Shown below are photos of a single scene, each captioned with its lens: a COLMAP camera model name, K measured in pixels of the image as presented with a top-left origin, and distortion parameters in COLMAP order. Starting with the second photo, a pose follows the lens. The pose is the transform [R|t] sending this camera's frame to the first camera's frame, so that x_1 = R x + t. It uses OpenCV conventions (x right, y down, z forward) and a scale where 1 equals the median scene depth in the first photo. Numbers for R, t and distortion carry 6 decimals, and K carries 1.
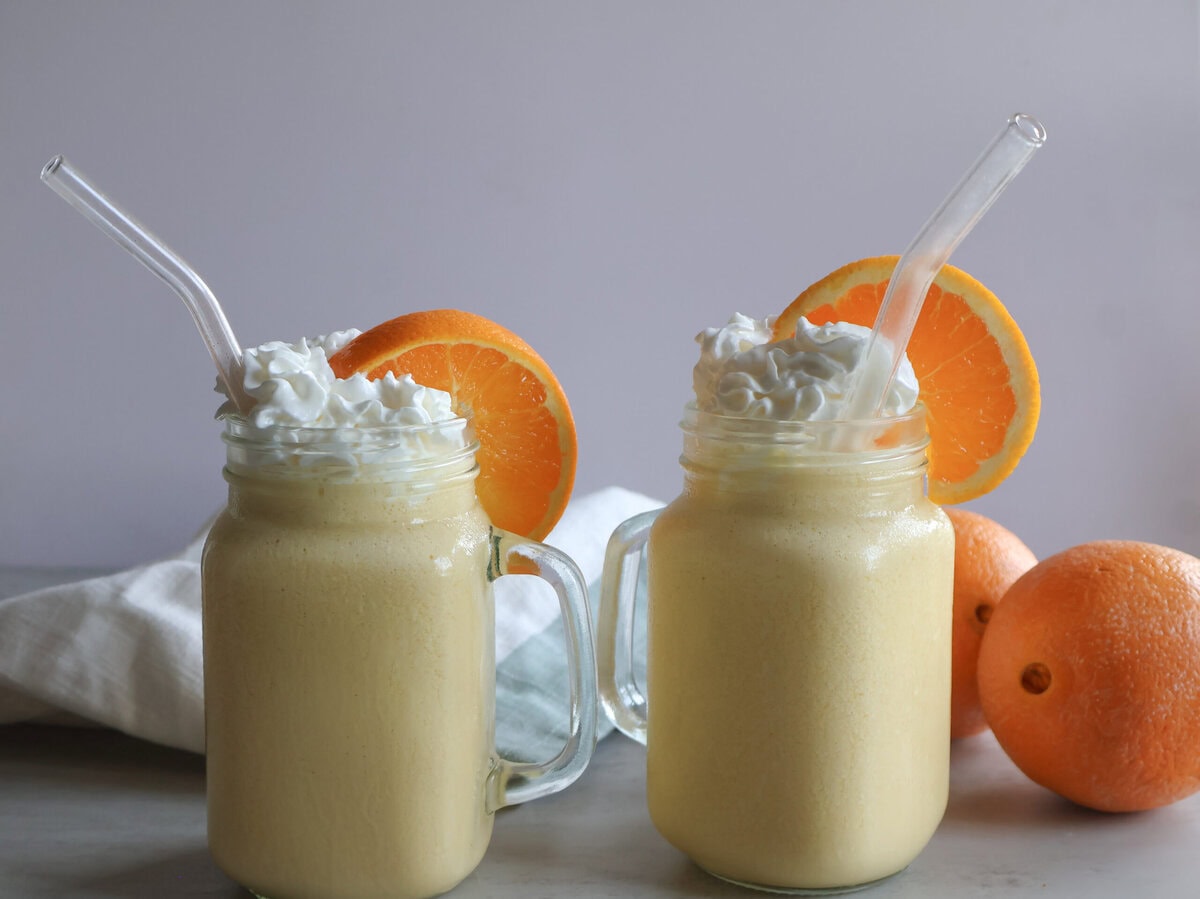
lens RADIAL K [[1816.4, 0, 600.0], [0, 1816.4, 449.5], [0, 0, 1]] dist [-0.007211, -0.029043]
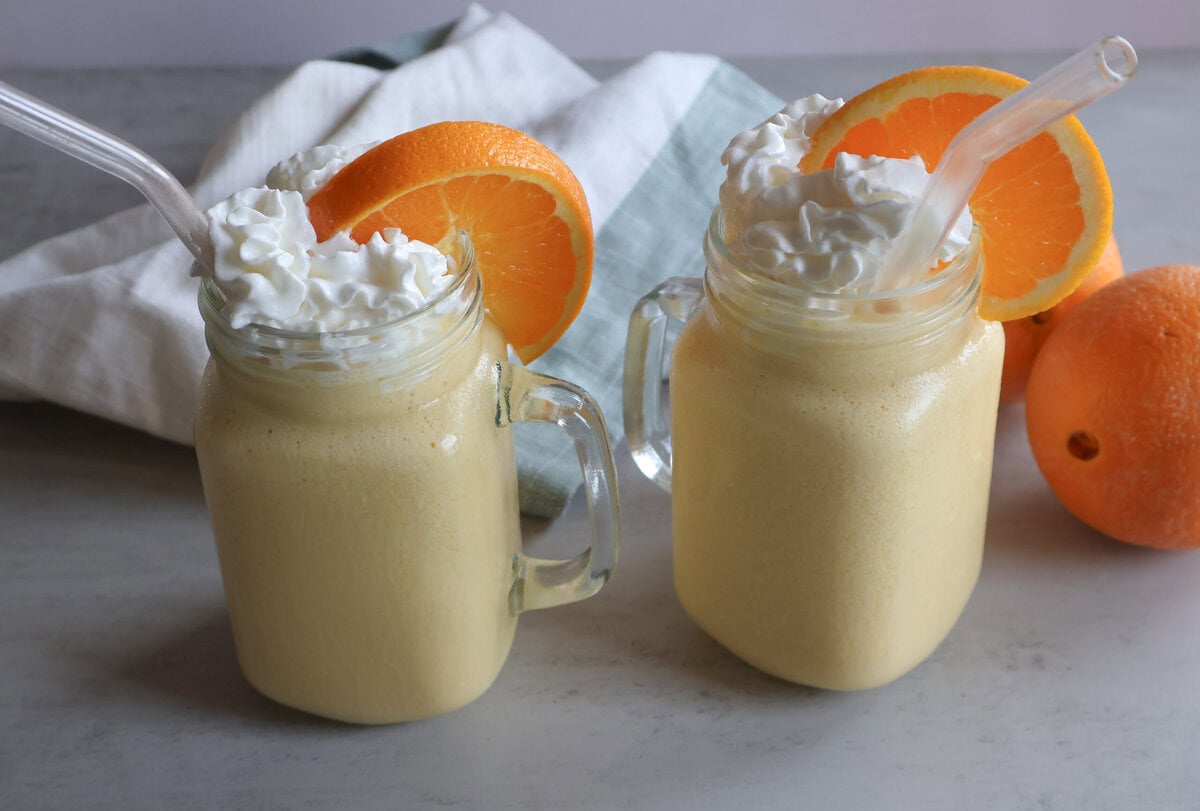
lens RADIAL K [[1793.1, 0, 600.0], [0, 1793.1, 405.5], [0, 0, 1]] dist [0.005484, -0.060027]
pose [[0.998725, -0.007129, -0.049982, 0.036733], [0.028779, 0.893786, 0.447569, -0.346077], [0.041483, -0.448436, 0.892852, 0.171688]]
